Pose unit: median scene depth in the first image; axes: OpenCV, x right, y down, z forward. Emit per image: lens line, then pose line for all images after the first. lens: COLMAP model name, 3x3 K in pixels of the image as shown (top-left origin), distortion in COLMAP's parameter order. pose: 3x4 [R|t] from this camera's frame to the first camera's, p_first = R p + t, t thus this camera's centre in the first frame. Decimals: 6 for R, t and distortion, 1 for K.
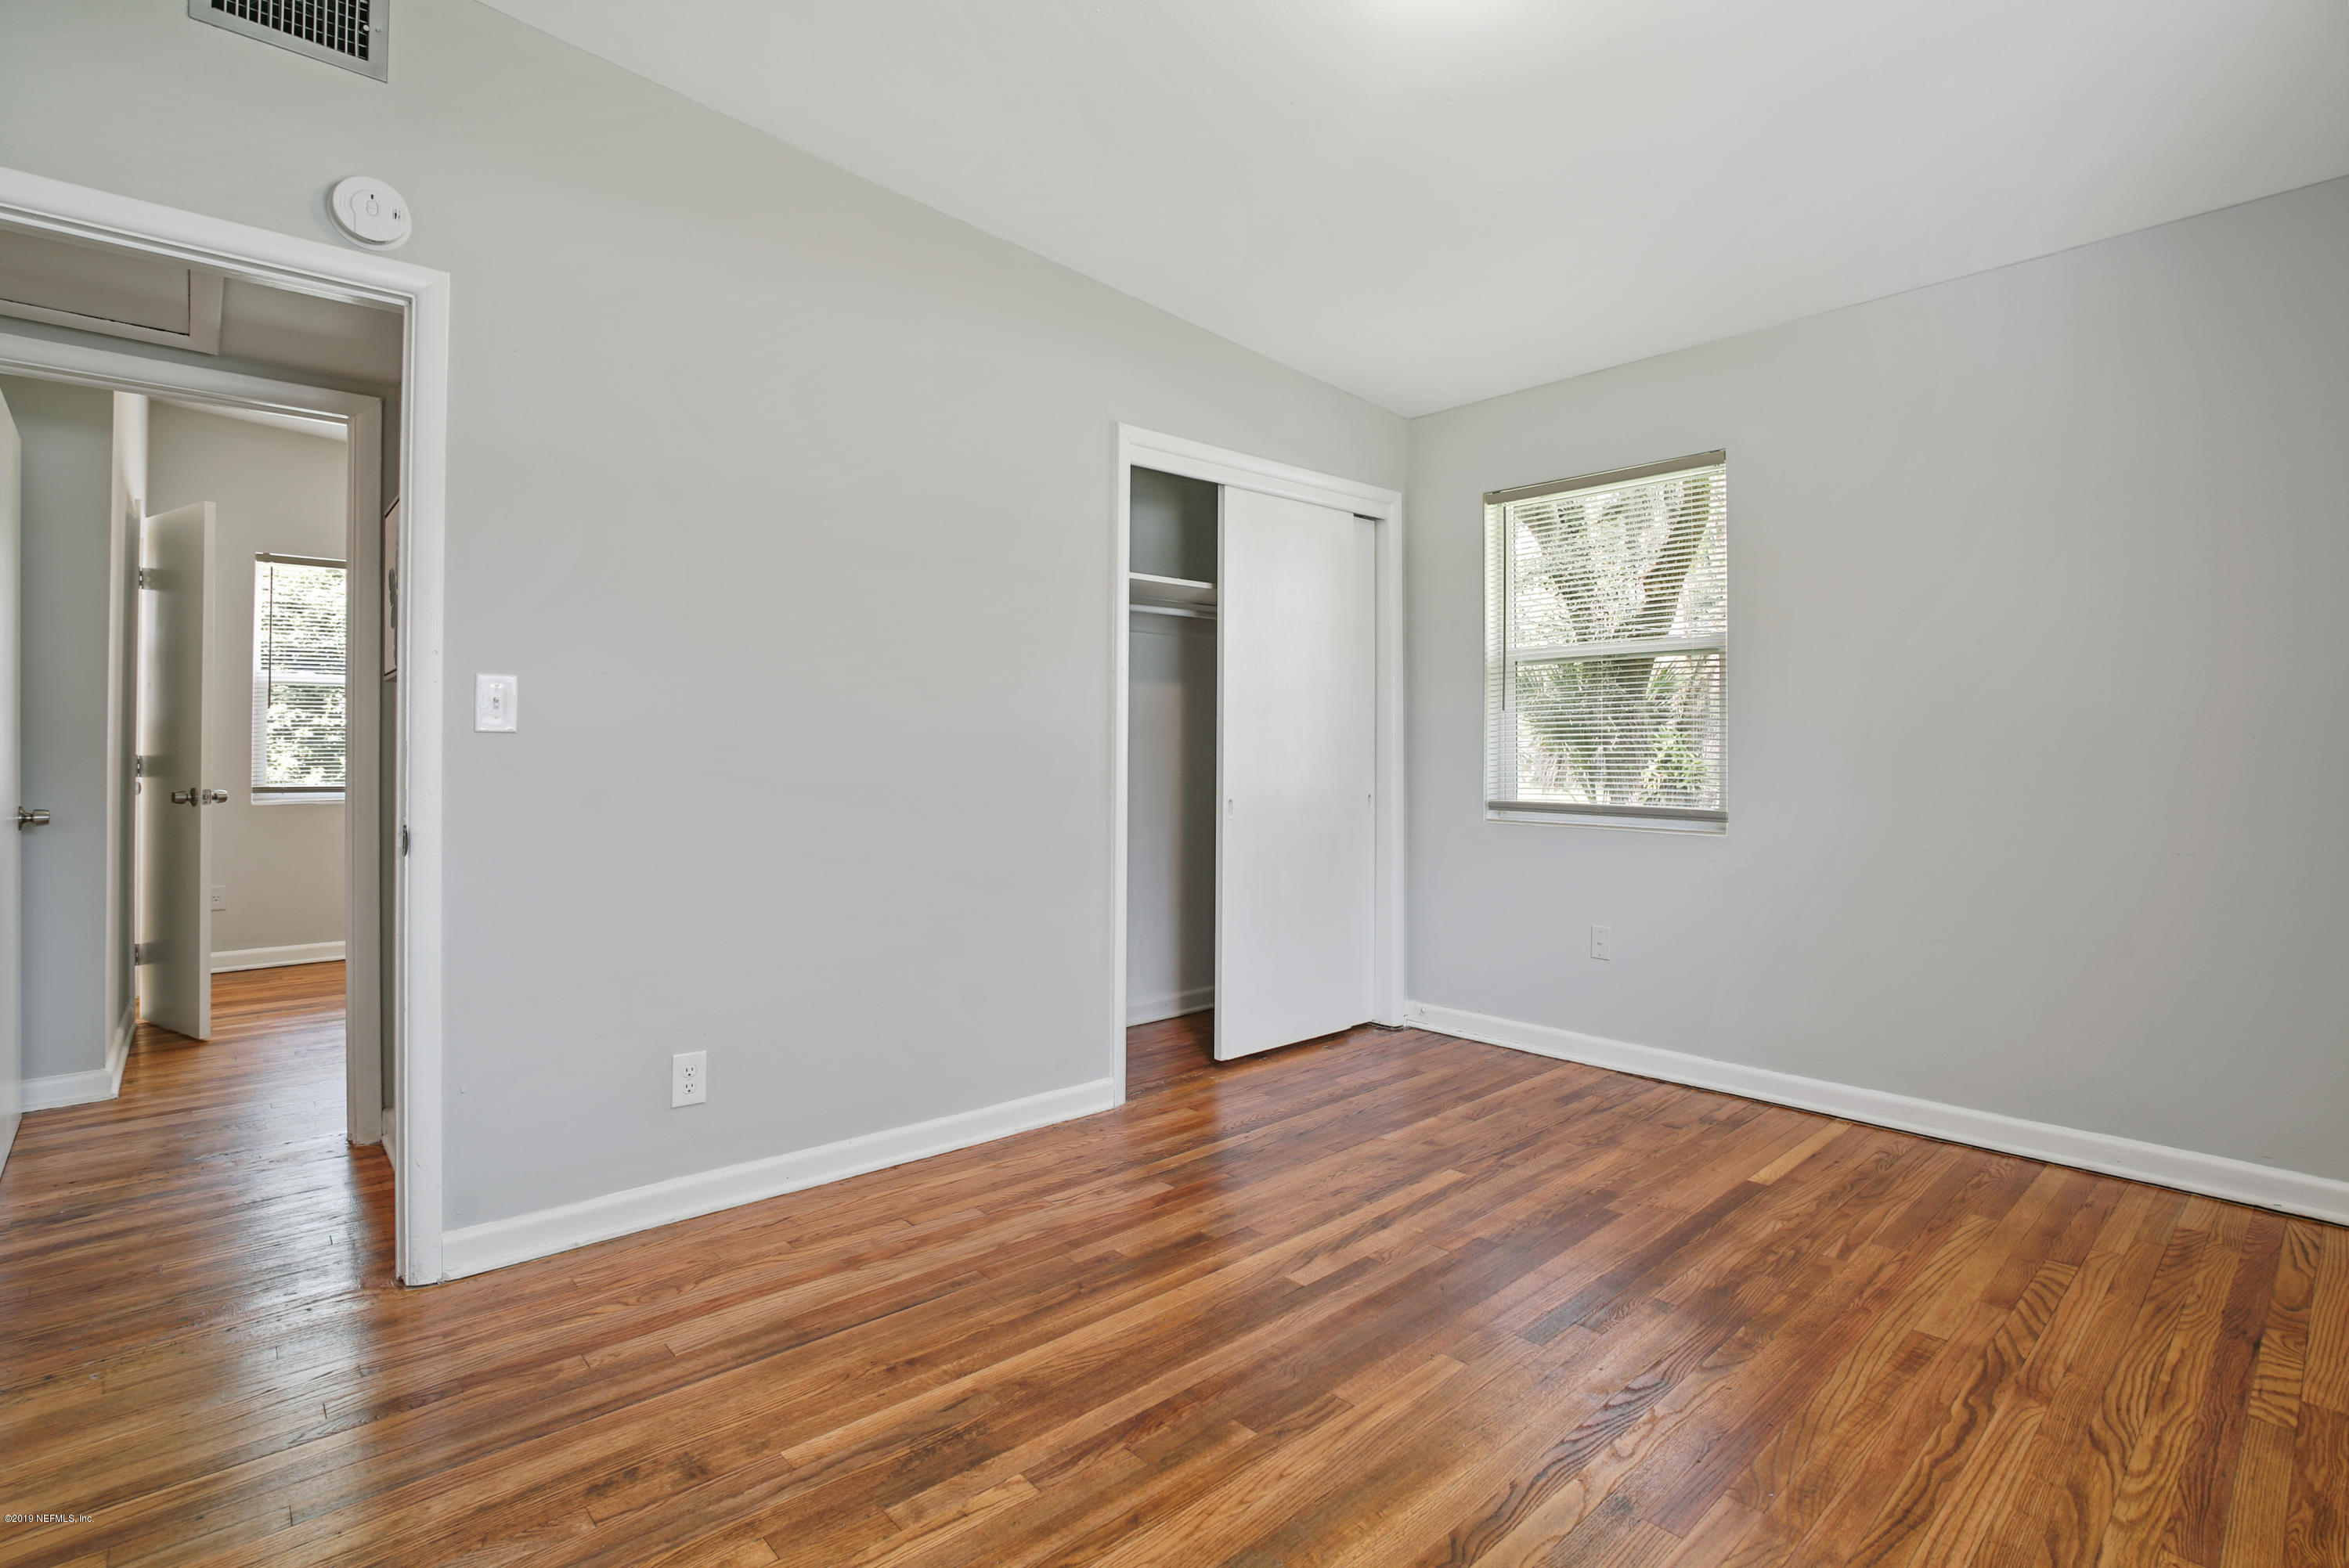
lens RADIAL K [[1121.1, 0, 1189.9], [0, 1121.1, 736.4], [0, 0, 1]] dist [-0.034187, 0.010502]
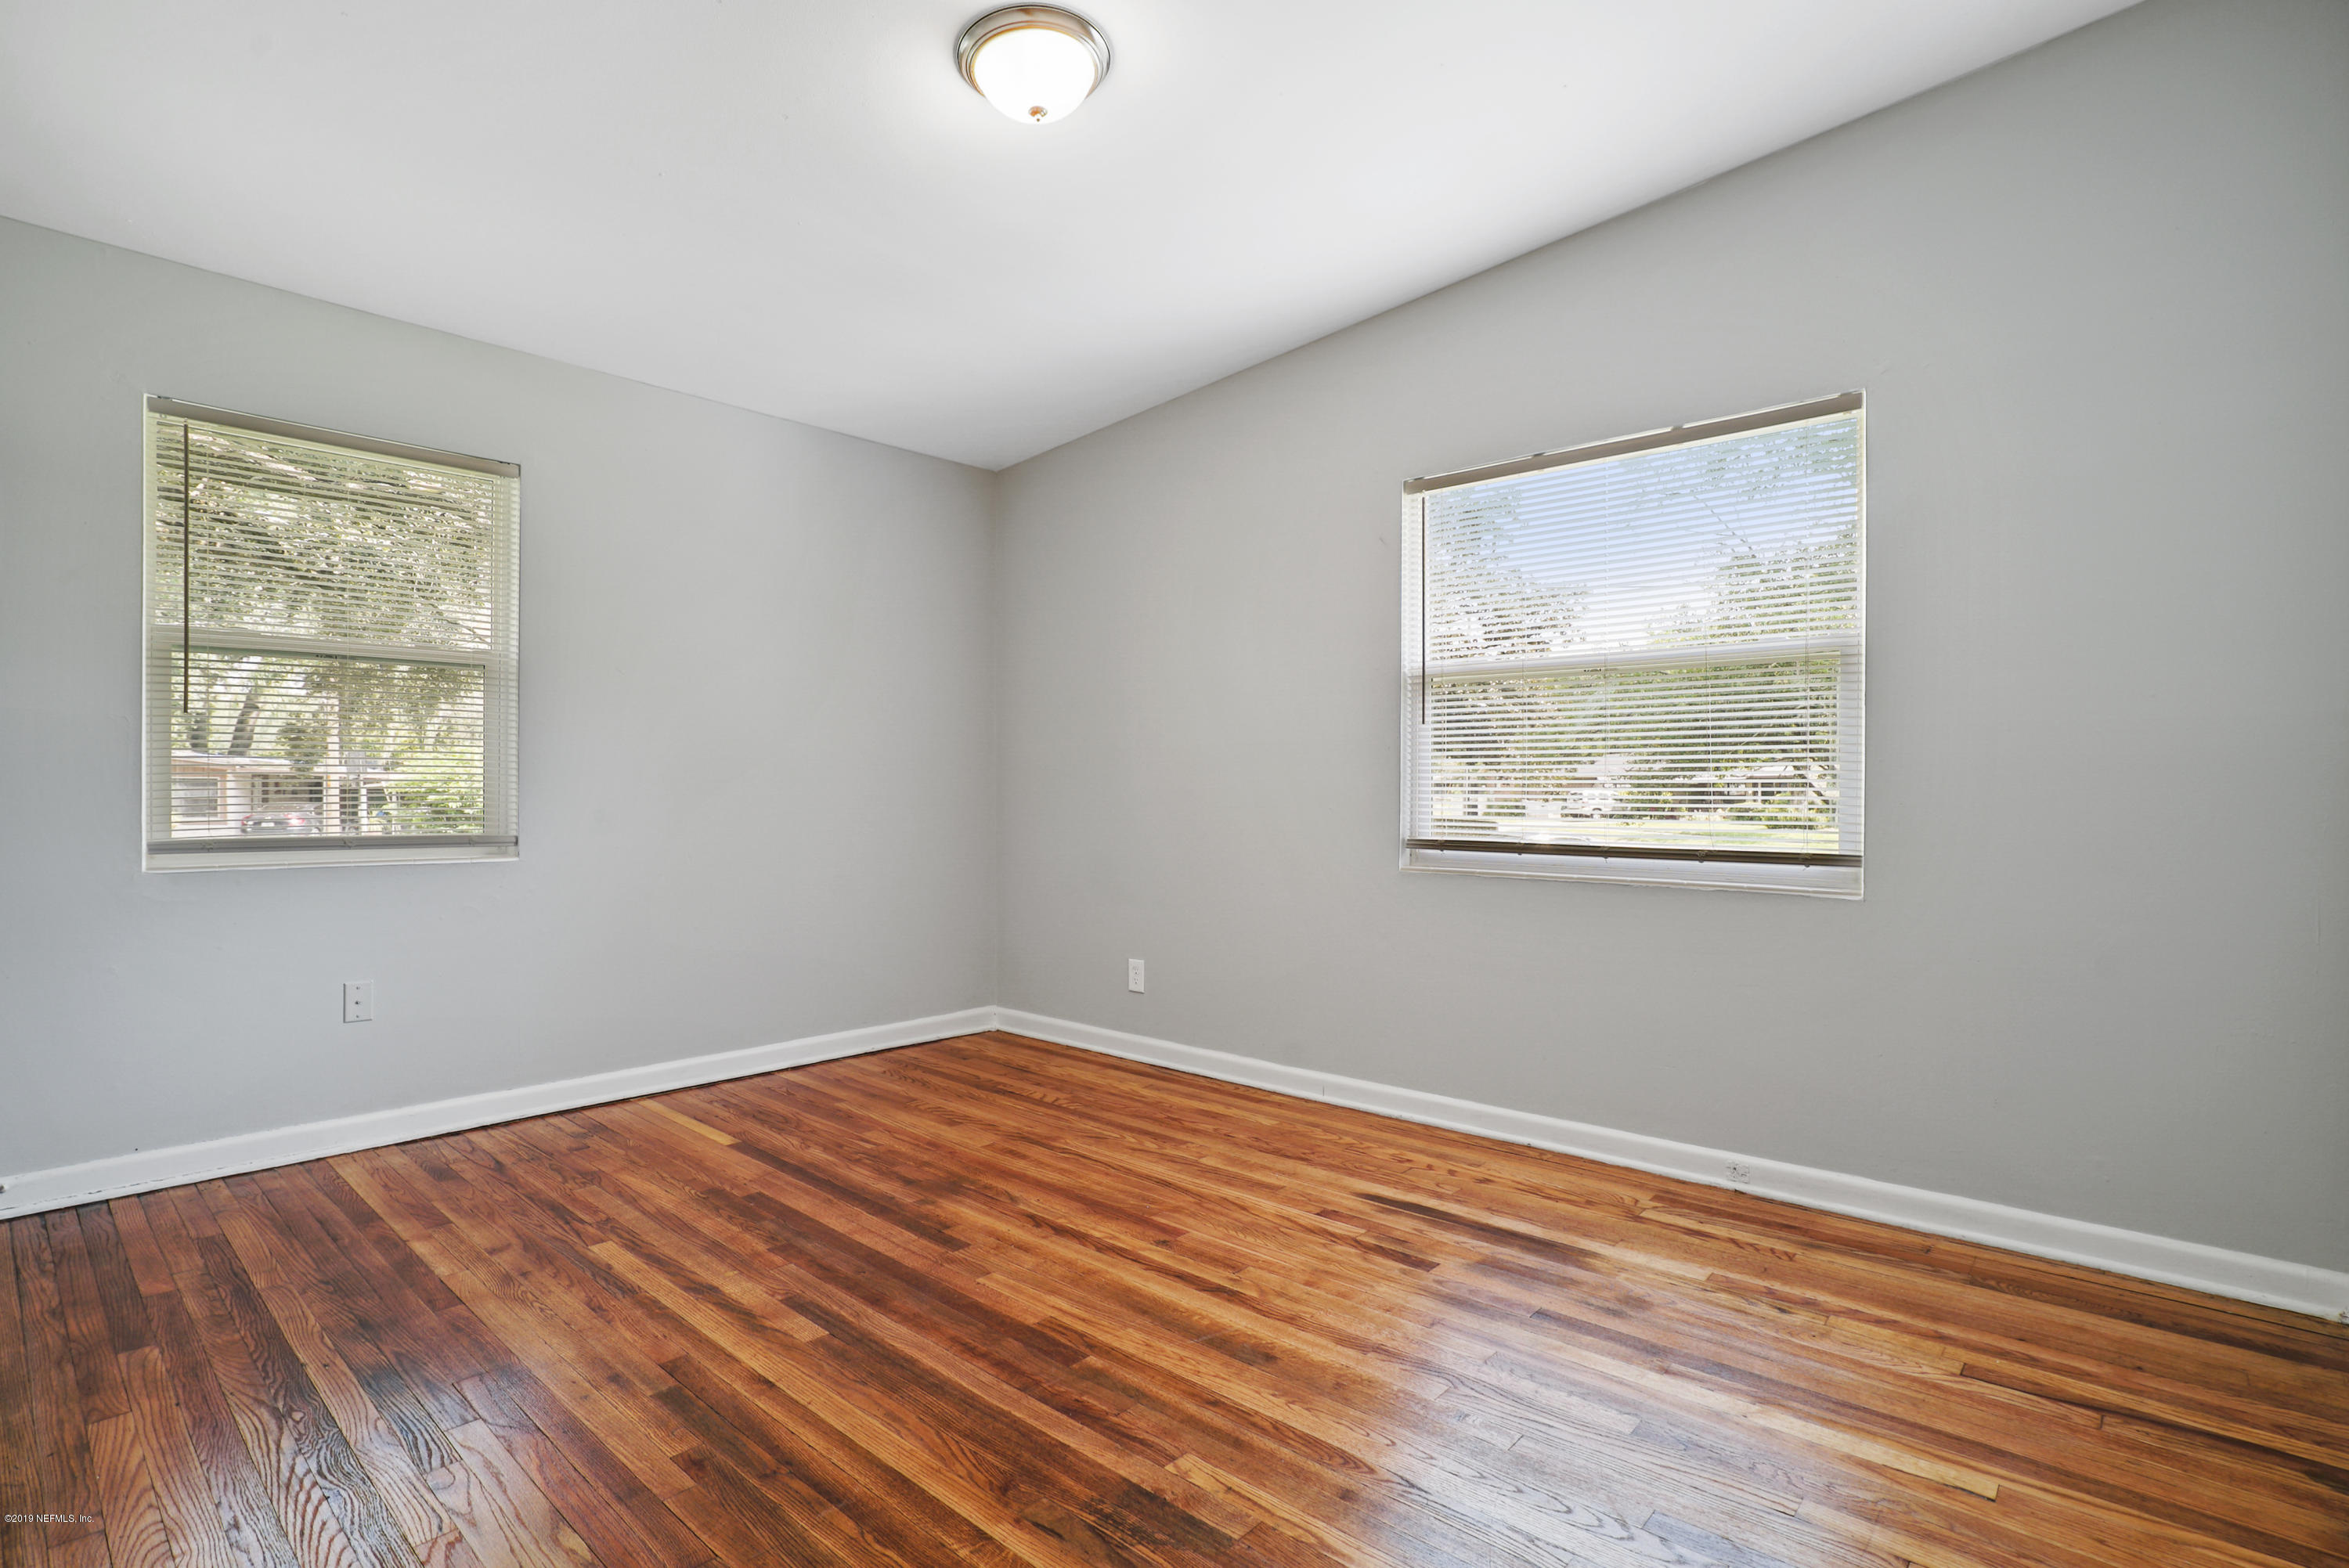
lens RADIAL K [[1121.1, 0, 1181.5], [0, 1121.1, 788.8], [0, 0, 1]] dist [-0.034187, 0.010502]
pose [[-0.094969, 0.000367, 0.995480, -0.792168], [-0.020117, 0.999795, -0.002287, 0.024956], [-0.995277, -0.020243, -0.094942, 0.733276]]
